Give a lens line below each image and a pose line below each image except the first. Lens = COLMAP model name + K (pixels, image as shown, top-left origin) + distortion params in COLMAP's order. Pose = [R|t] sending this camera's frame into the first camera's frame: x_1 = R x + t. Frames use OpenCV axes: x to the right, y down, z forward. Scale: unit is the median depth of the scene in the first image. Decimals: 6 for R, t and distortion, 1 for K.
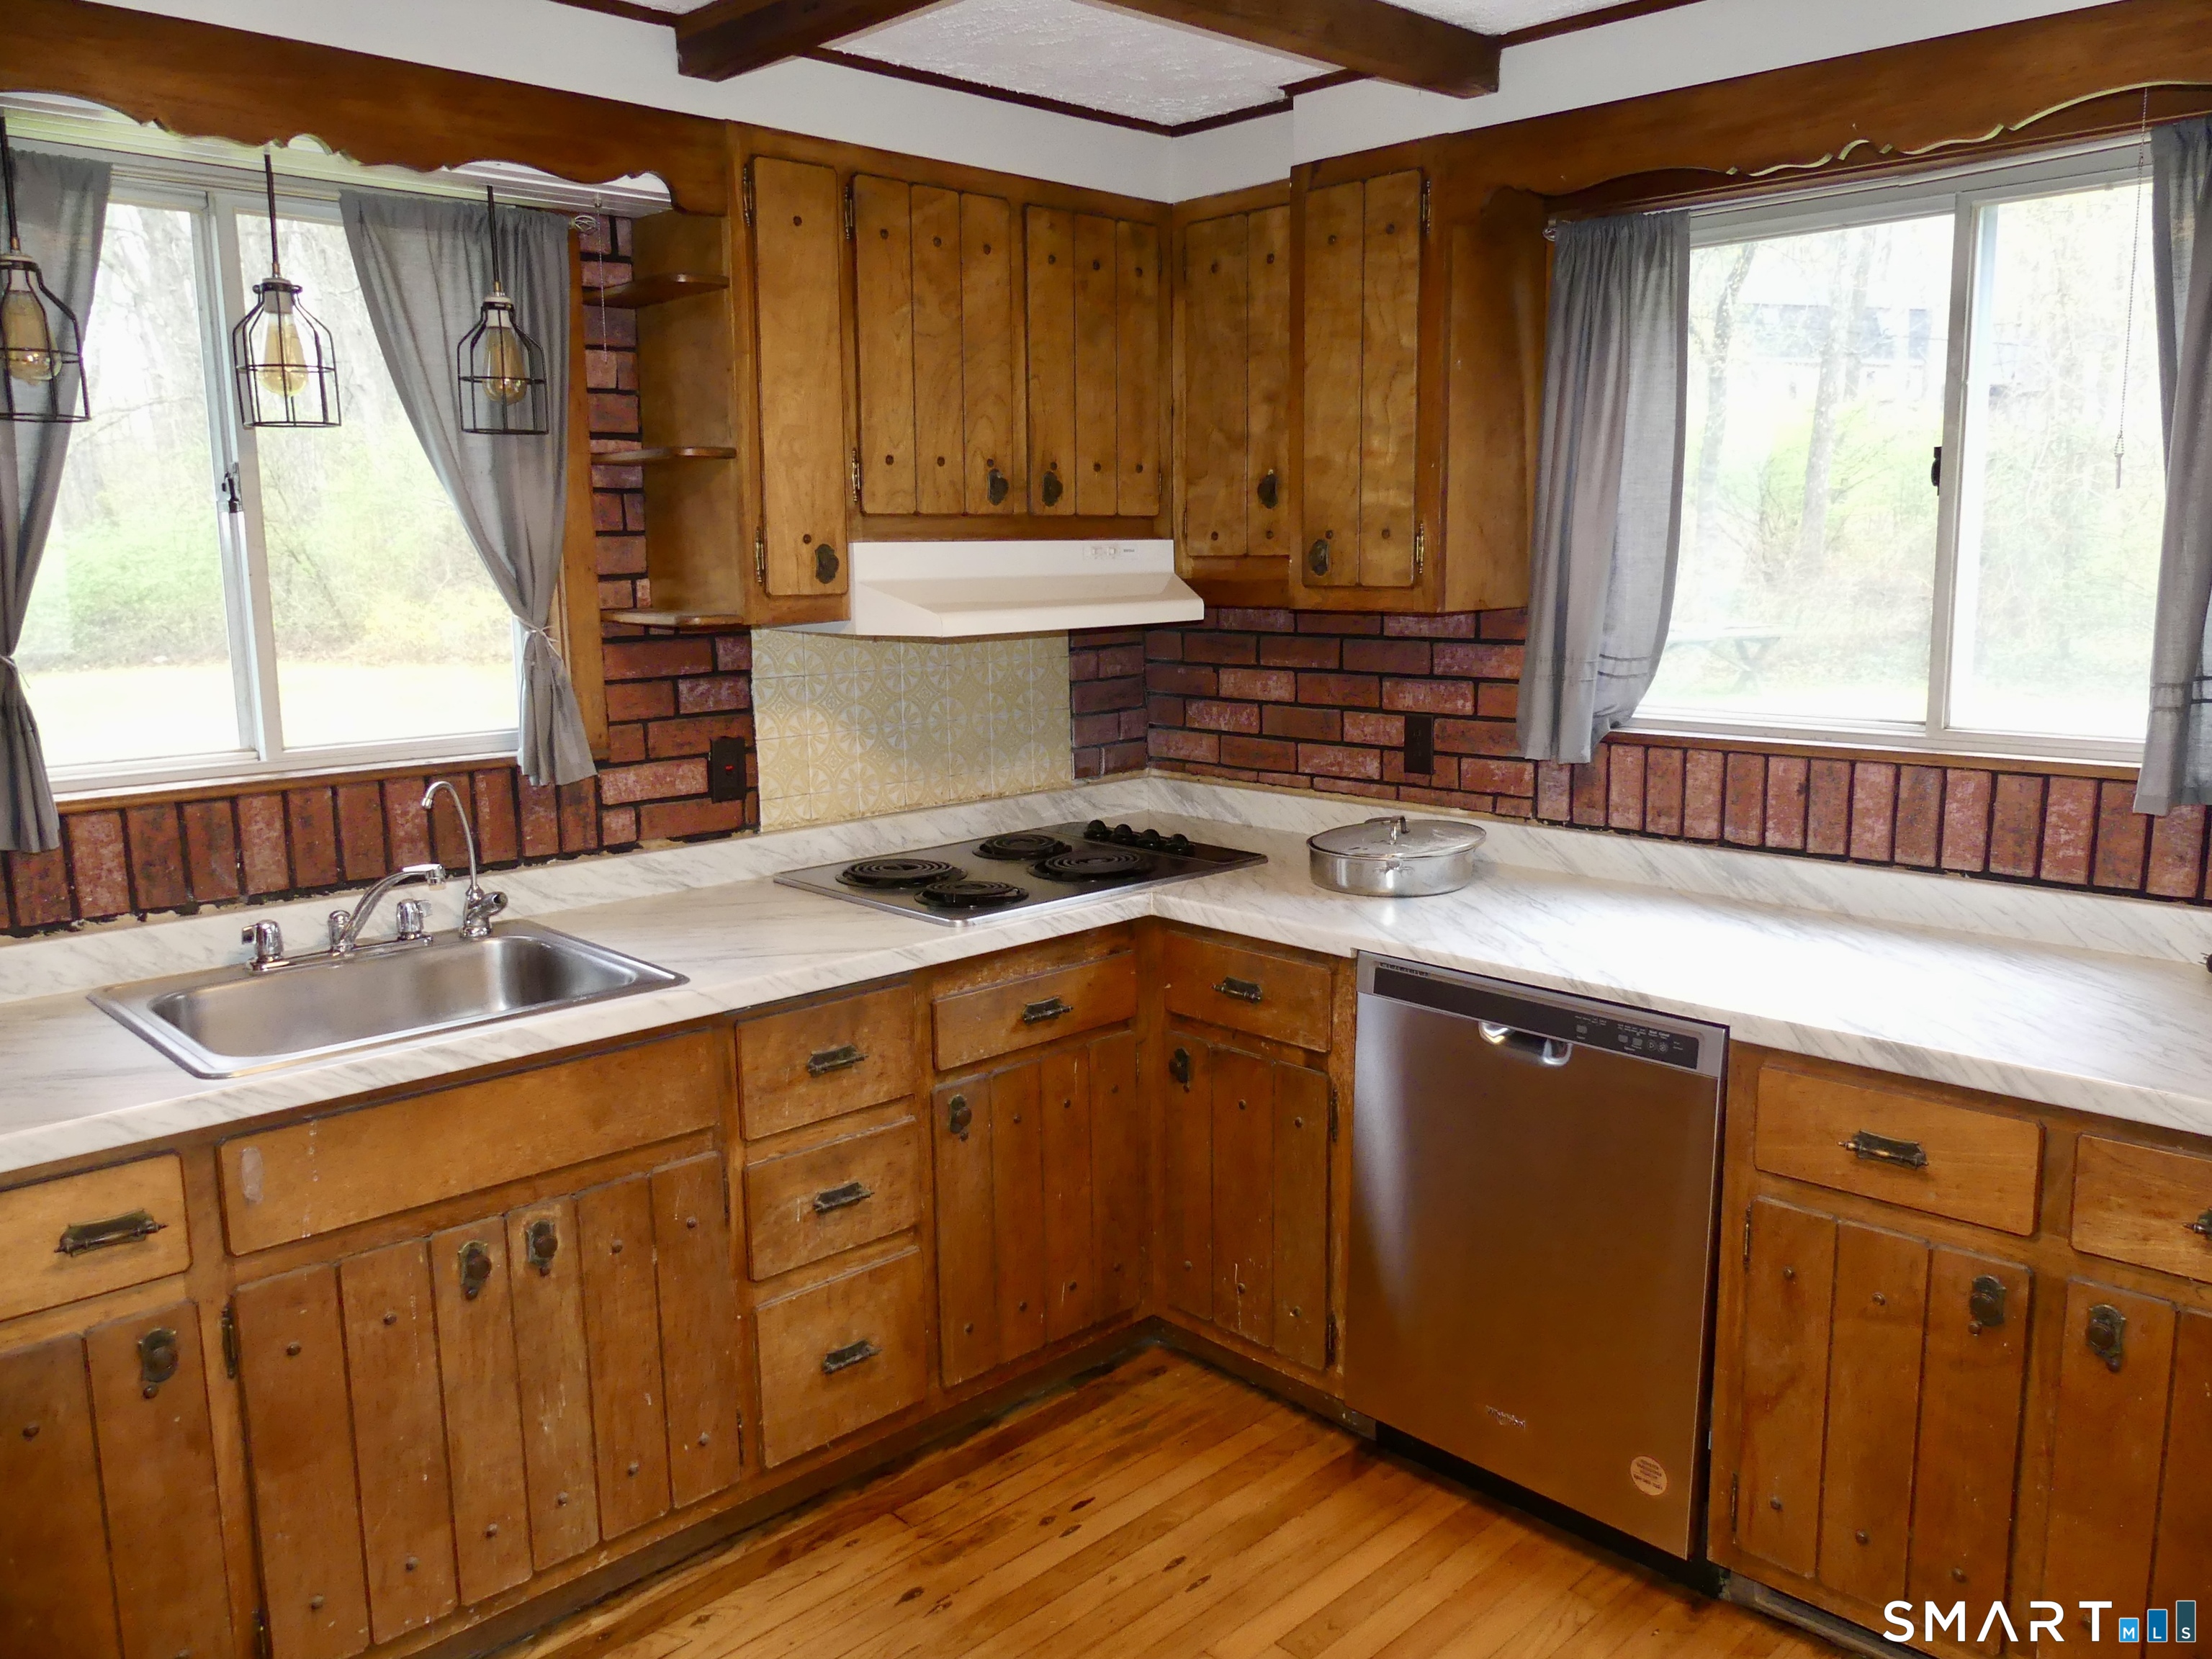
lens RADIAL K [[1702.5, 0, 1122.9], [0, 1702.5, 830.7], [0, 0, 1]] dist [-0.029971, 0.049297]
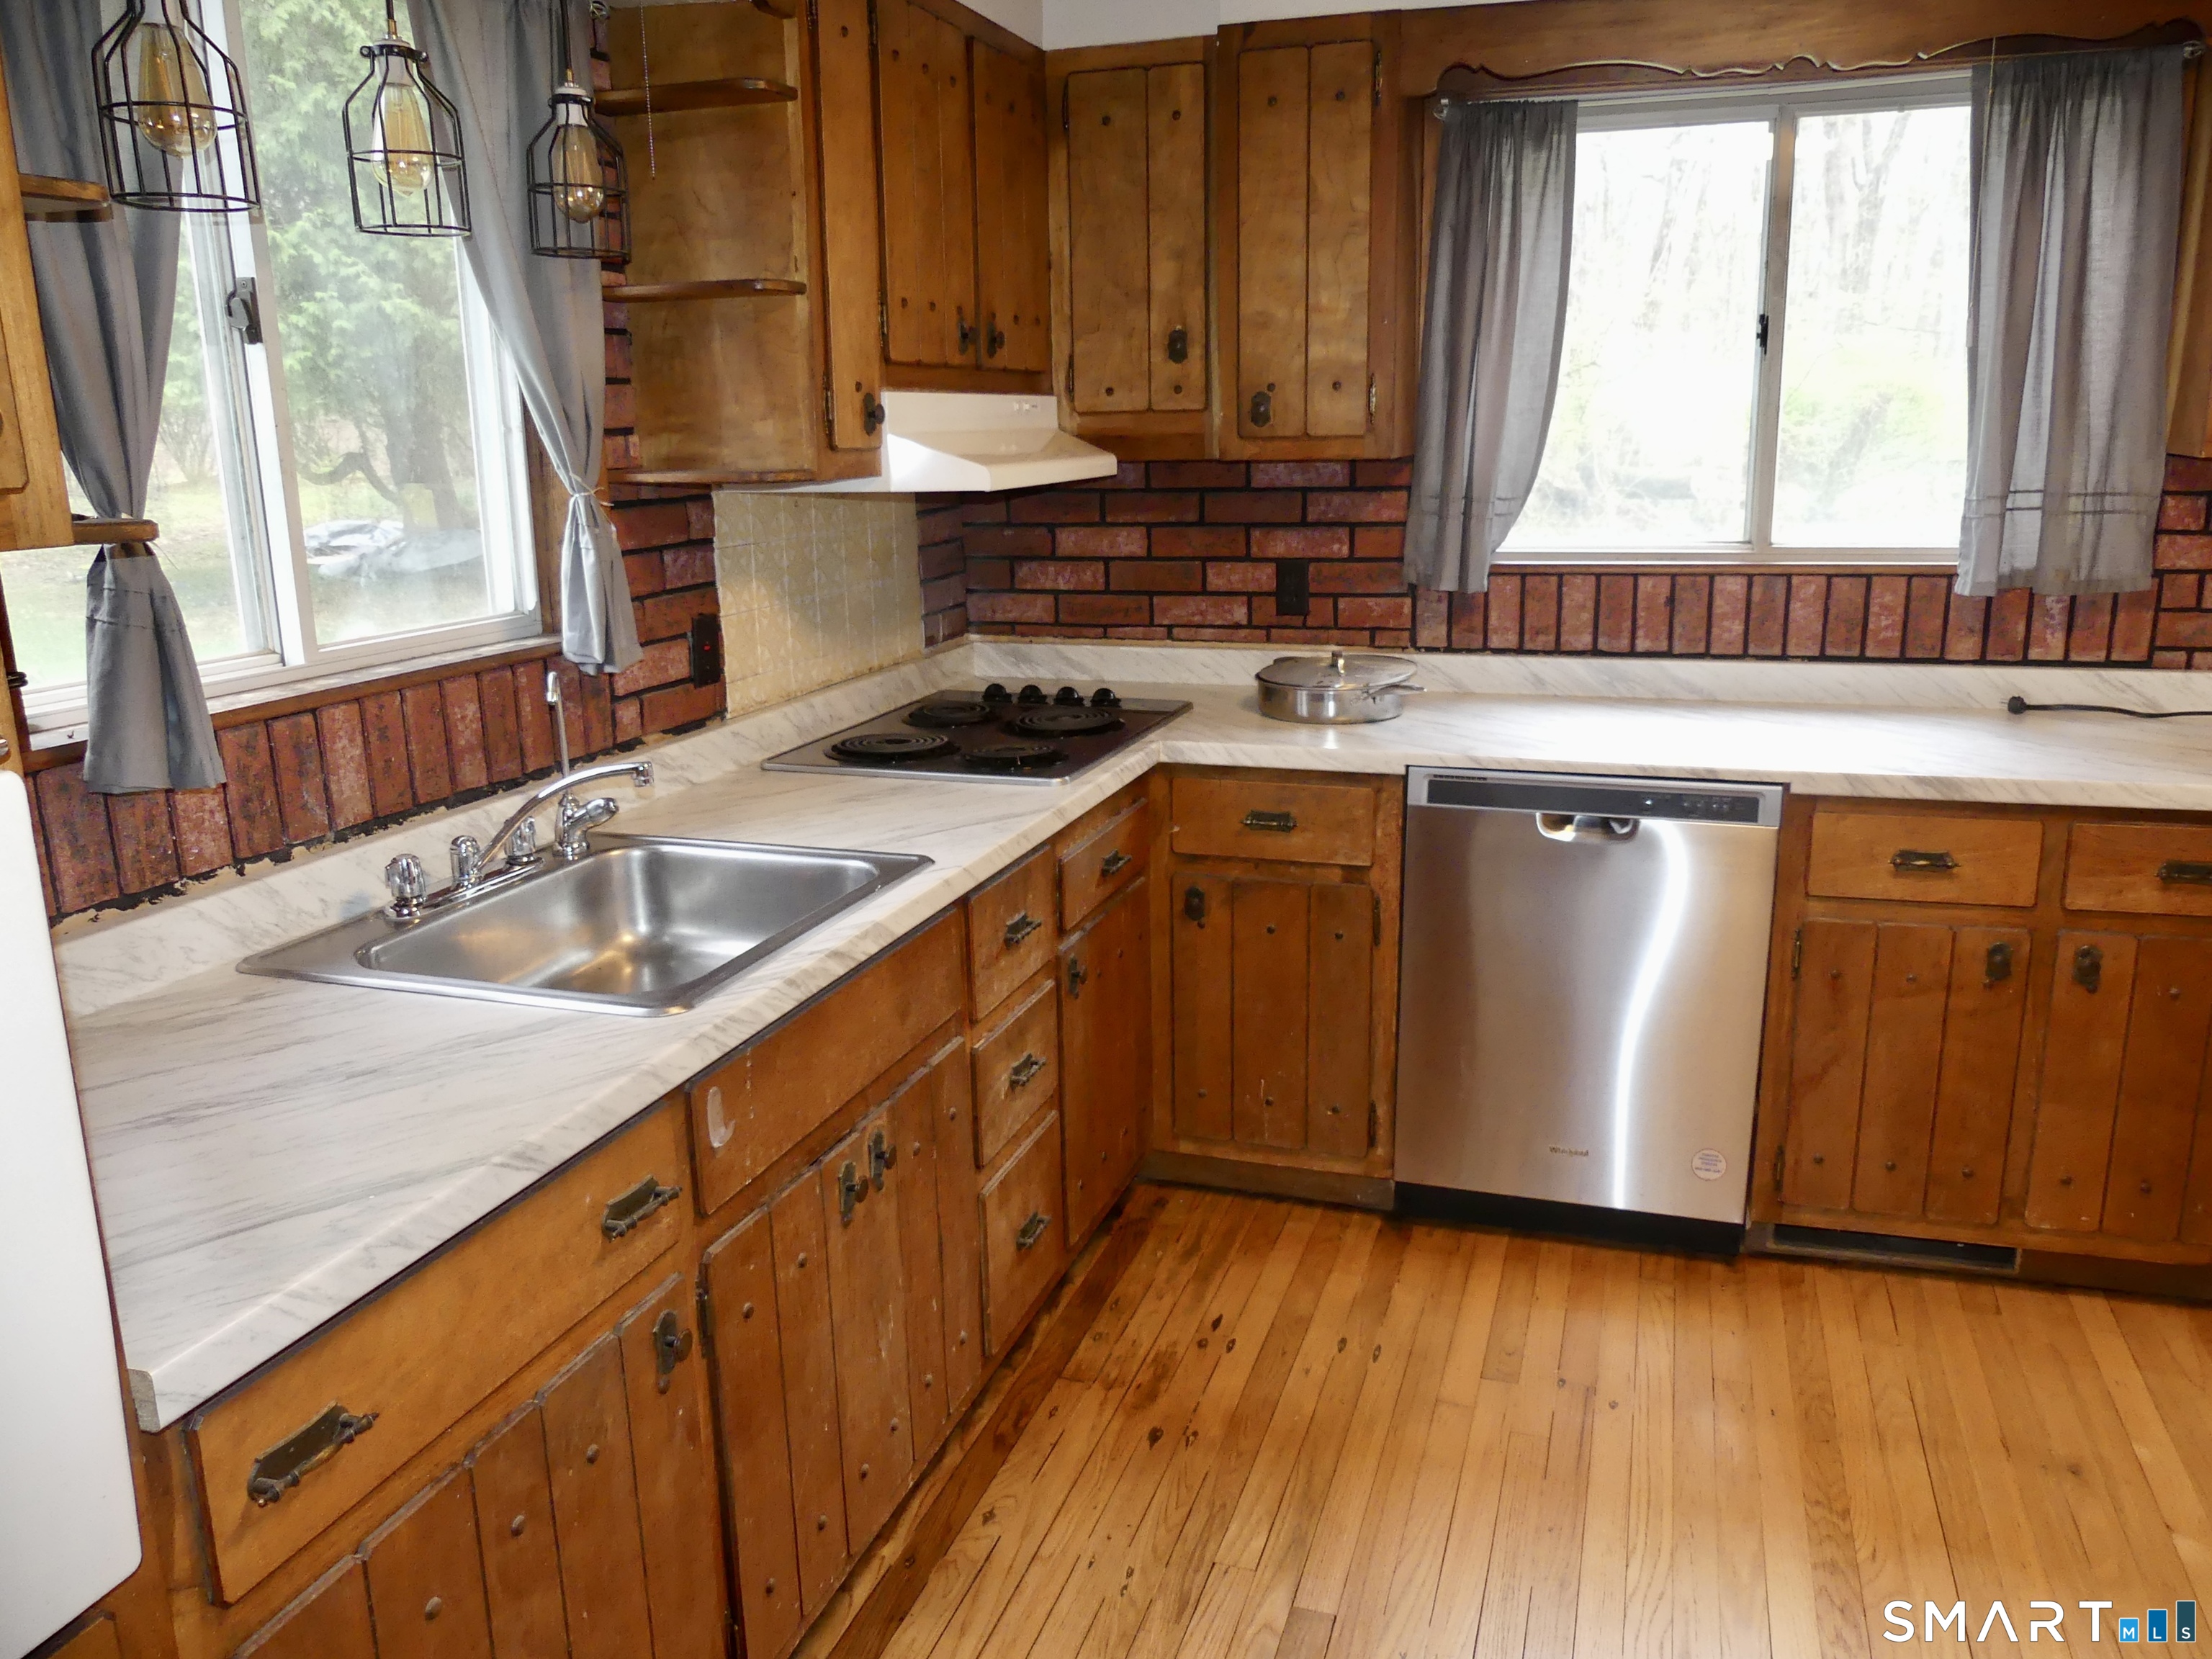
lens RADIAL K [[1702.5, 0, 1123.4], [0, 1702.5, 831.5], [0, 0, 1]] dist [-0.029971, 0.049297]
pose [[0.879515, -0.115654, 0.461603, -0.514905], [0.086745, 0.992730, 0.083447, 0.003749], [-0.467898, -0.033351, 0.883153, 0.109566]]
